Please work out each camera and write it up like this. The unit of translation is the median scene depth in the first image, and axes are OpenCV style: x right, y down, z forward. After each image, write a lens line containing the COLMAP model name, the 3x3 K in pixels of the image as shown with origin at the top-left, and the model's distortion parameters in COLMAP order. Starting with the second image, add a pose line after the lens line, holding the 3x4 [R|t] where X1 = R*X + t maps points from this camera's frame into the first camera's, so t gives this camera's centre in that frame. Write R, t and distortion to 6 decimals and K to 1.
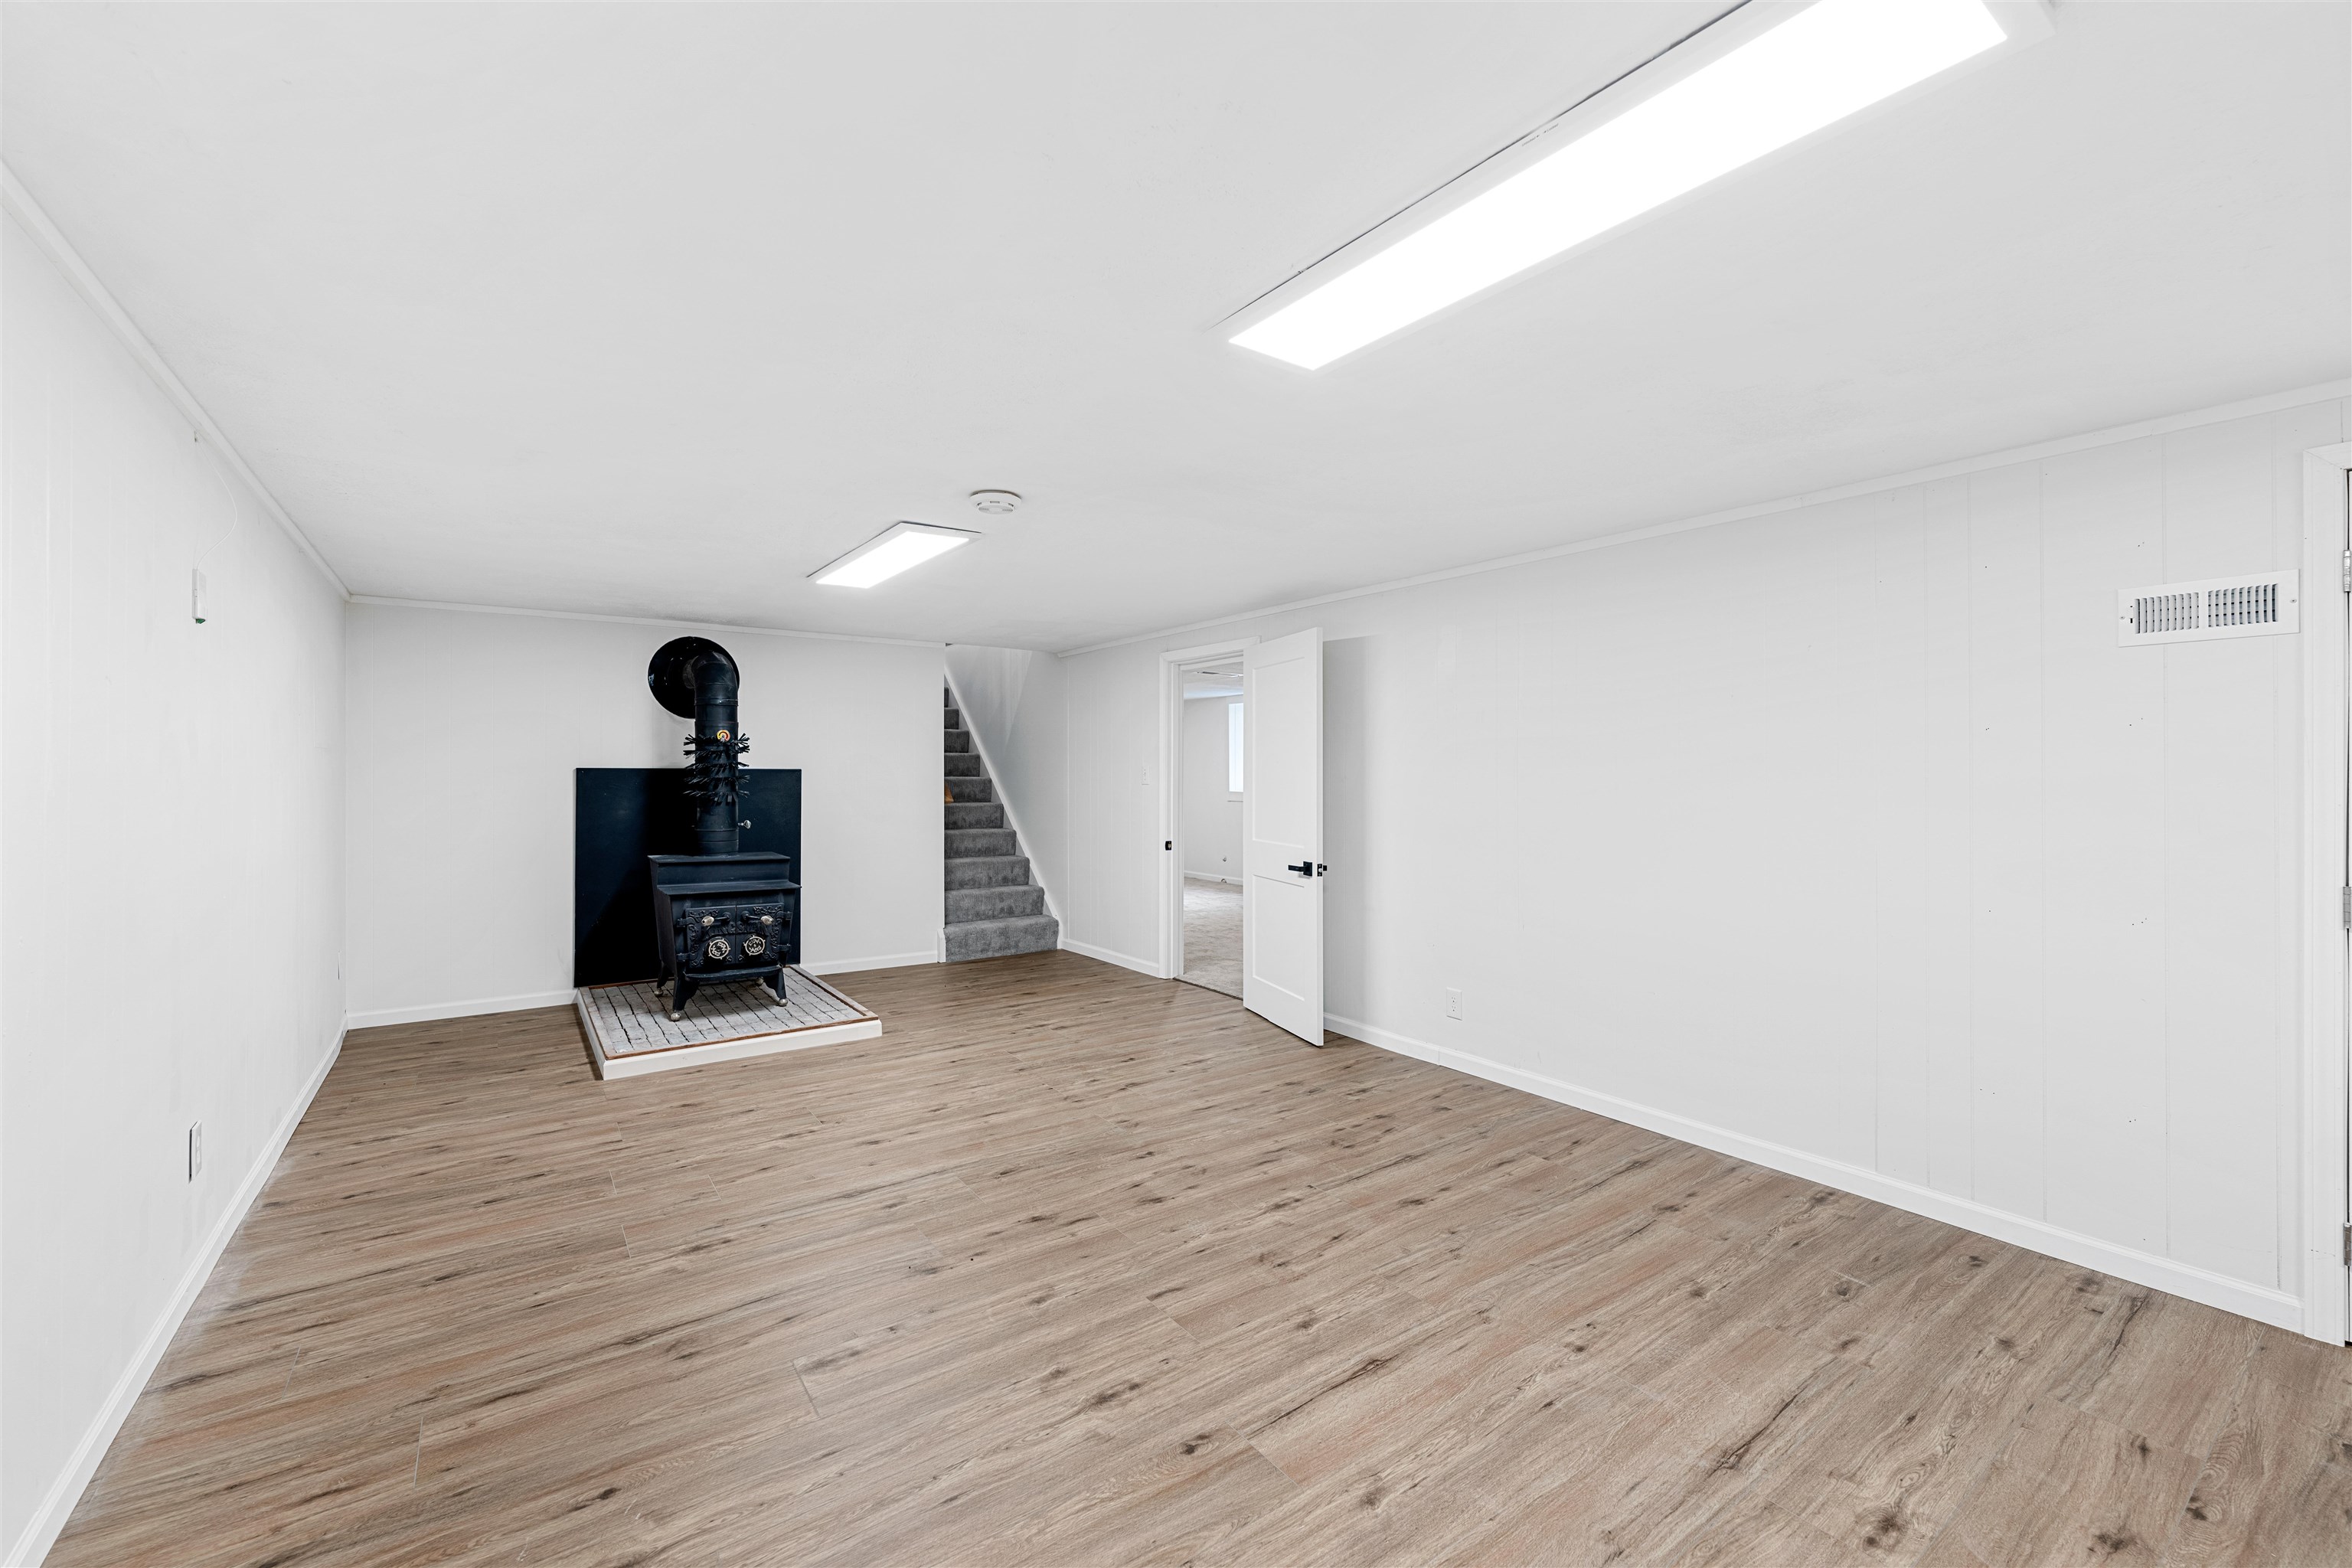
lens RADIAL K [[959.3, 0, 1172.7], [0, 959.3, 773.3], [0, 0, 1]] dist [0.000329, 0.000750]
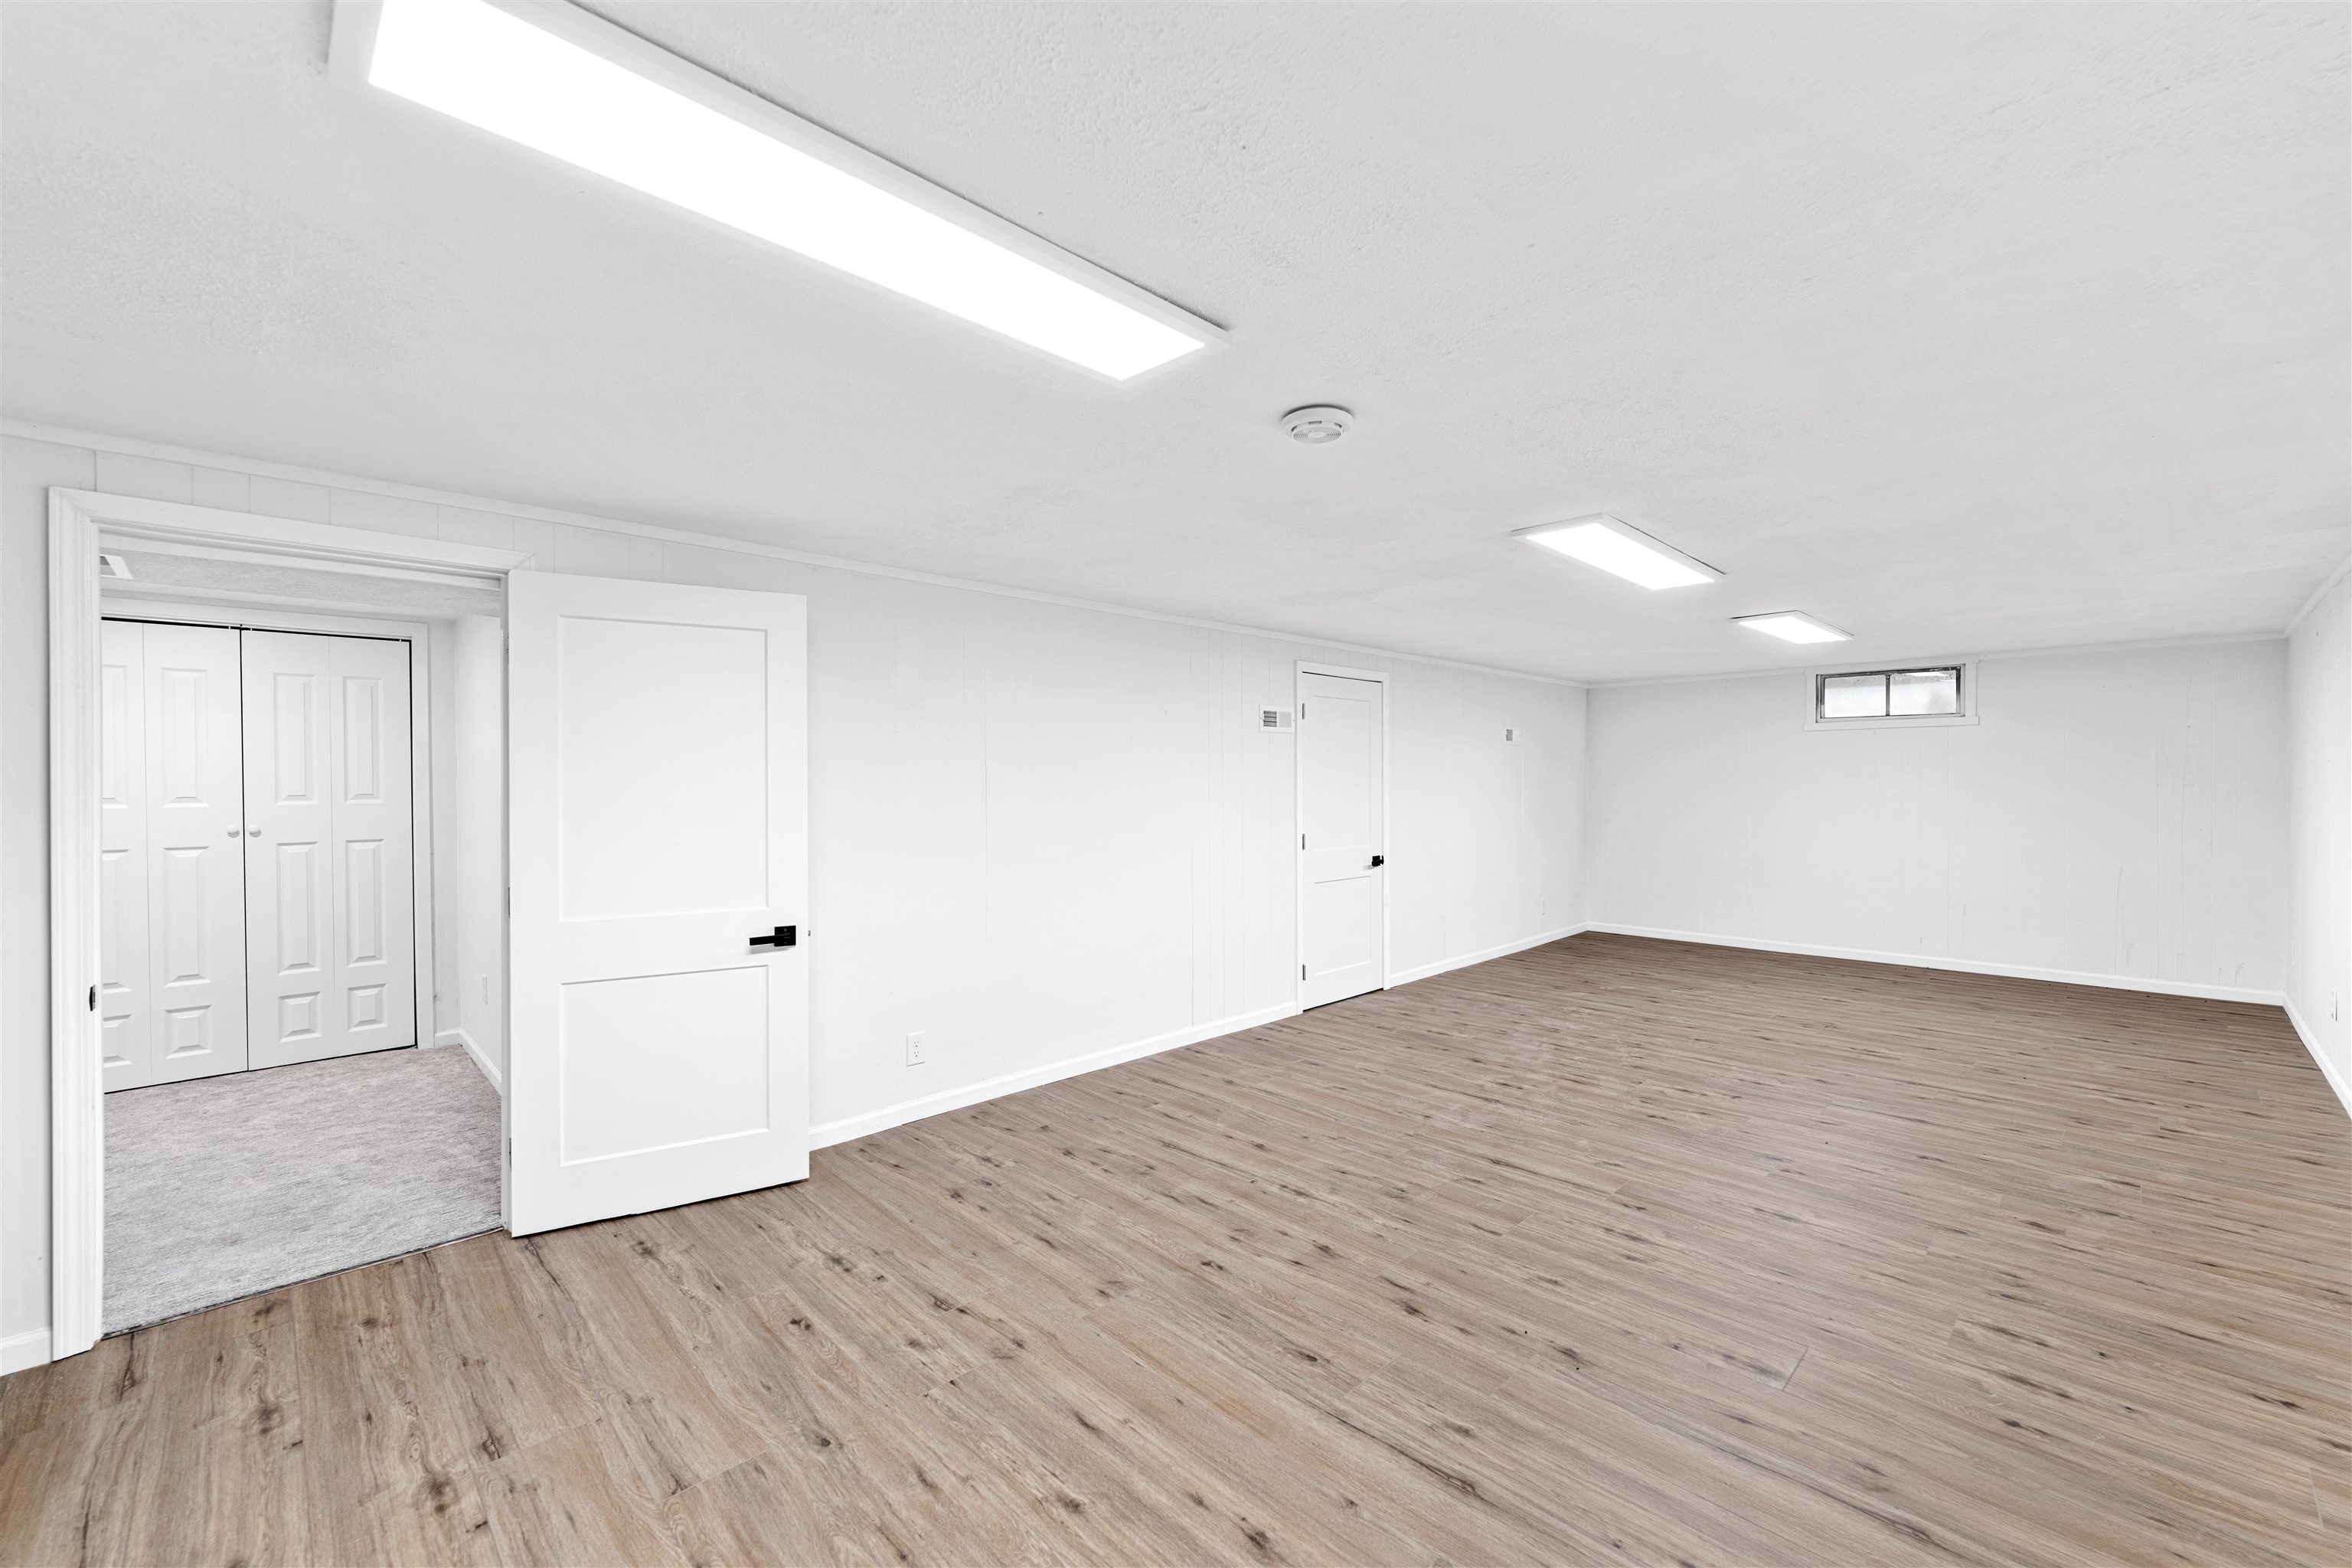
lens RADIAL K [[959.3, 0, 1173.3], [0, 959.3, 787.7], [0, 0, 1]] dist [0.000329, 0.000750]
pose [[-0.163907, -0.008441, 0.986440, -0.928956], [0.004274, 0.999948, 0.009267, -0.023315], [-0.986466, 0.005735, -0.163863, 1.300271]]
